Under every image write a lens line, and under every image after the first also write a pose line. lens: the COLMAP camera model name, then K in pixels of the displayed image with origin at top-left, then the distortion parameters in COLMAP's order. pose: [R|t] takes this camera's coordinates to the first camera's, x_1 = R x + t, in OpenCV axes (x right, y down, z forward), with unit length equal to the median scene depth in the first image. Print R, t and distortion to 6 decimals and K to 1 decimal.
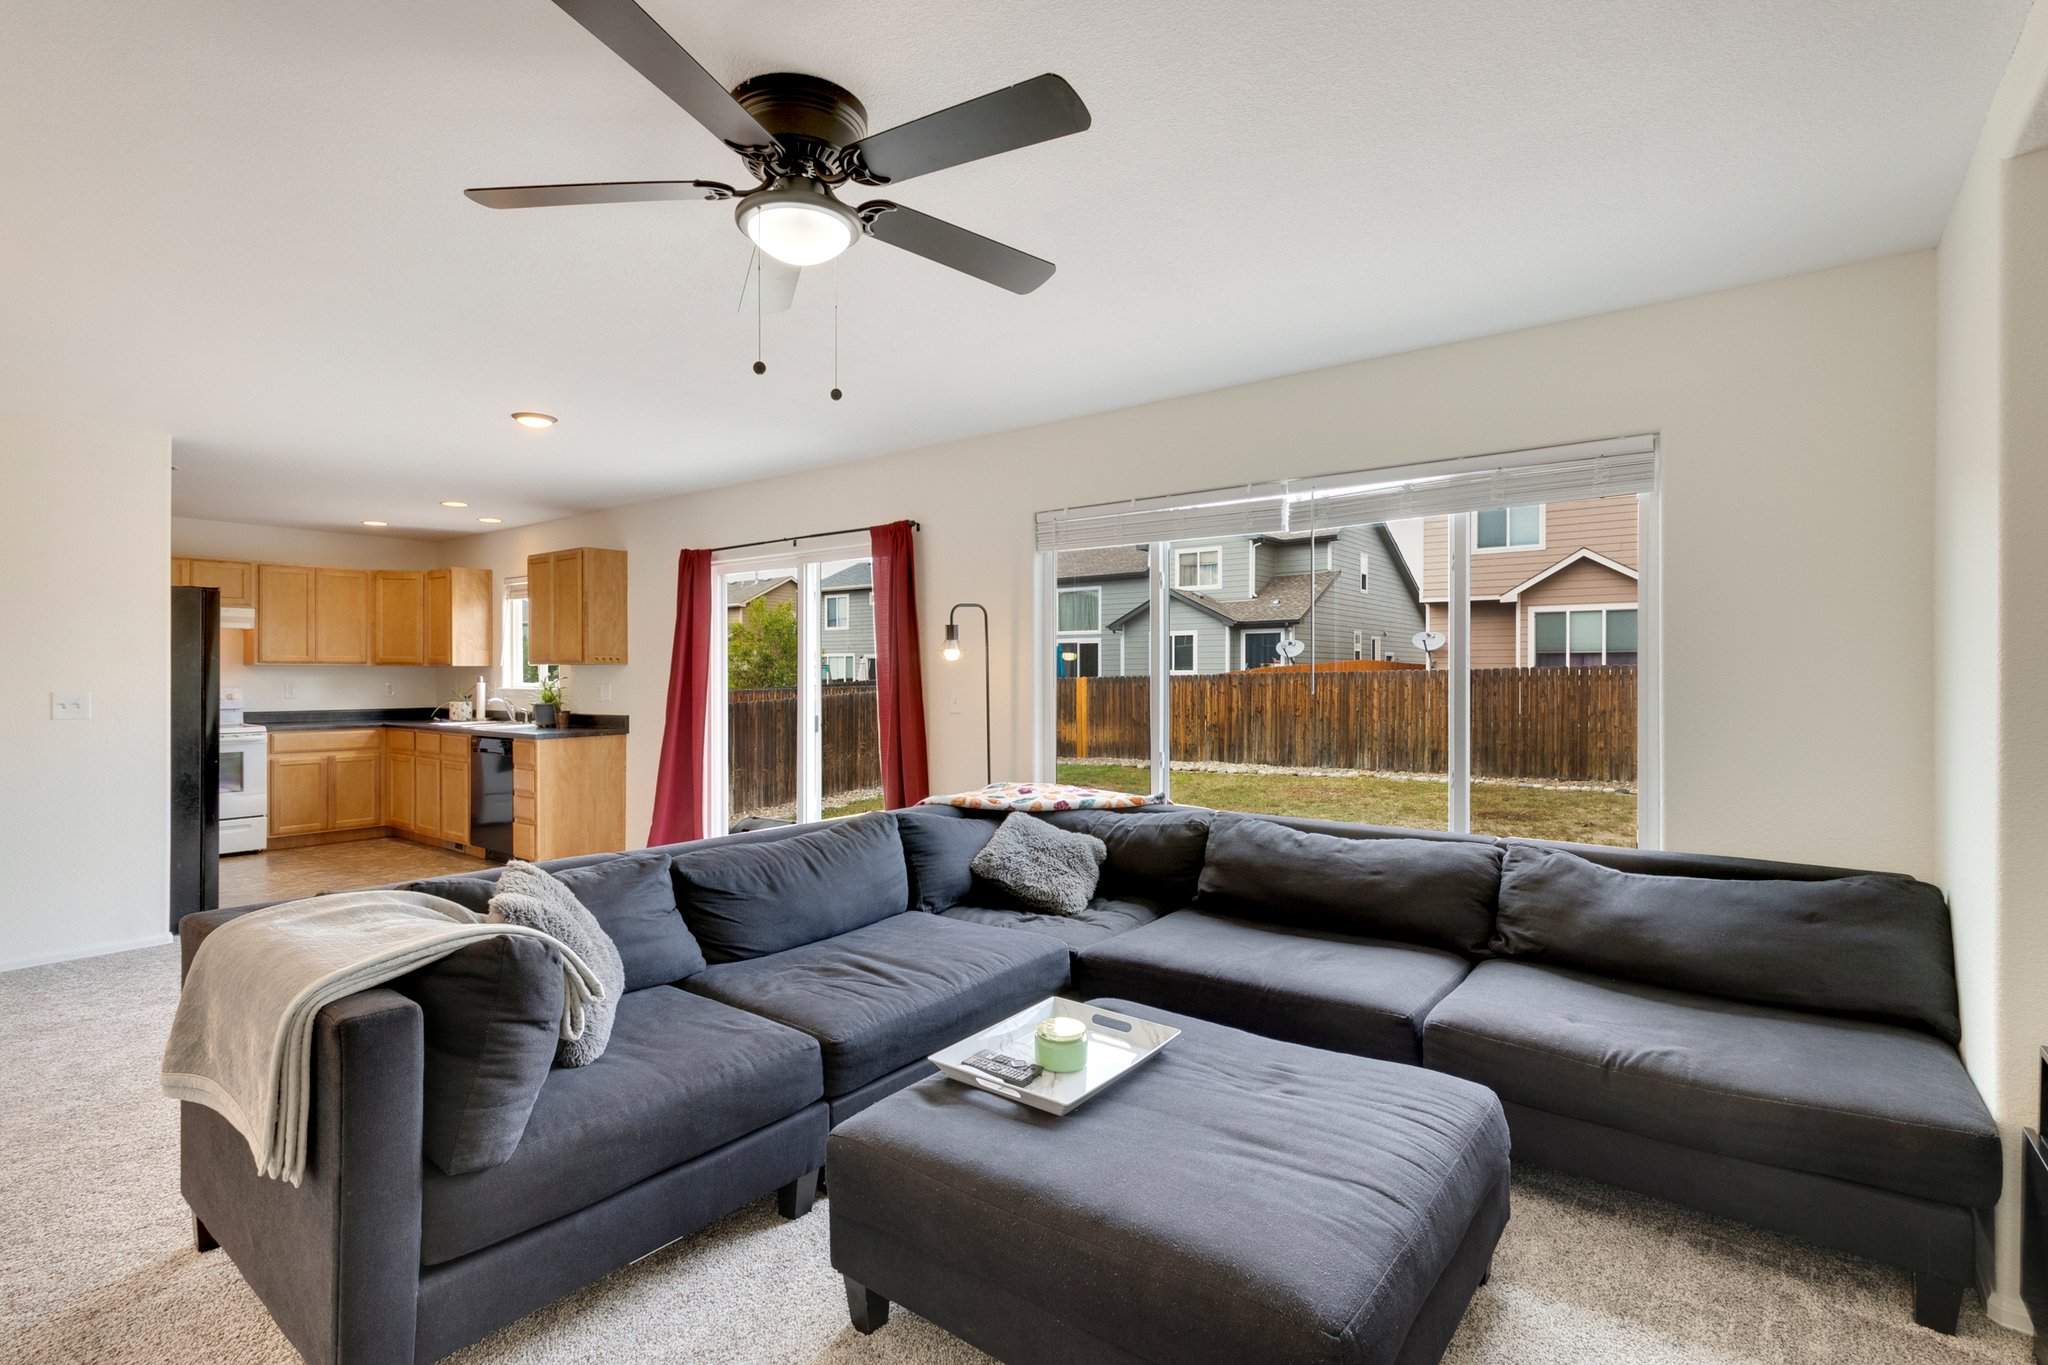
lens RADIAL K [[950.3, 0, 1019.4], [0, 950.3, 684.7], [0, 0, 1]] dist [0.005773, -0.000202]
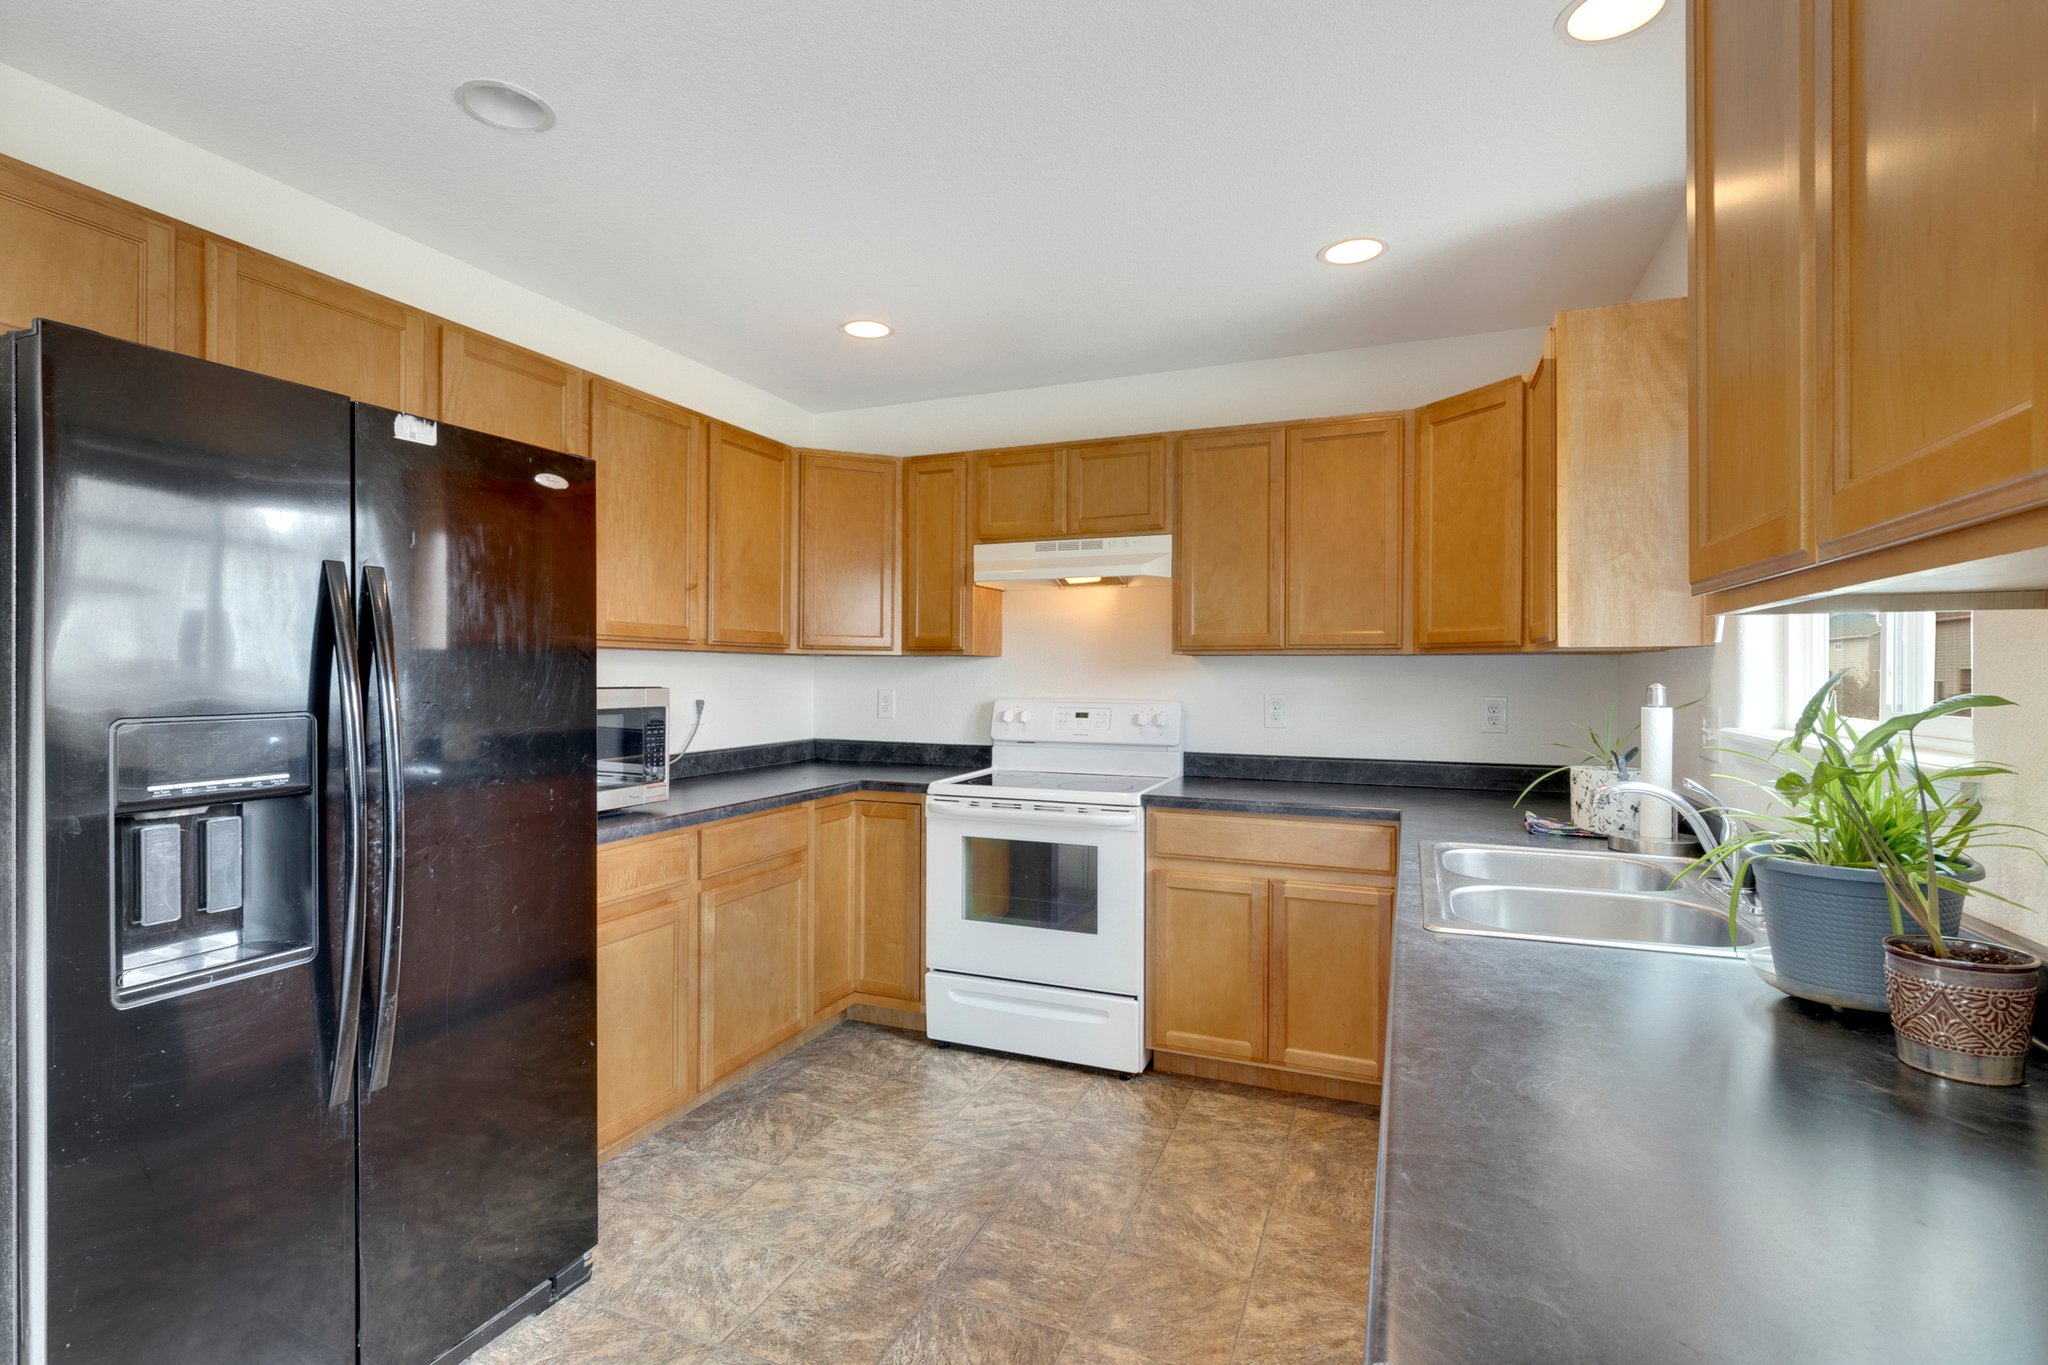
lens RADIAL K [[950.3, 0, 1009.6], [0, 950.3, 679.4], [0, 0, 1]] dist [0.005773, -0.000202]
pose [[0.246811, 0.001588, -0.969062, -0.357823], [-0.010230, 0.999947, -0.000967, -0.007736], [0.969010, 0.010152, 0.246815, 0.777981]]
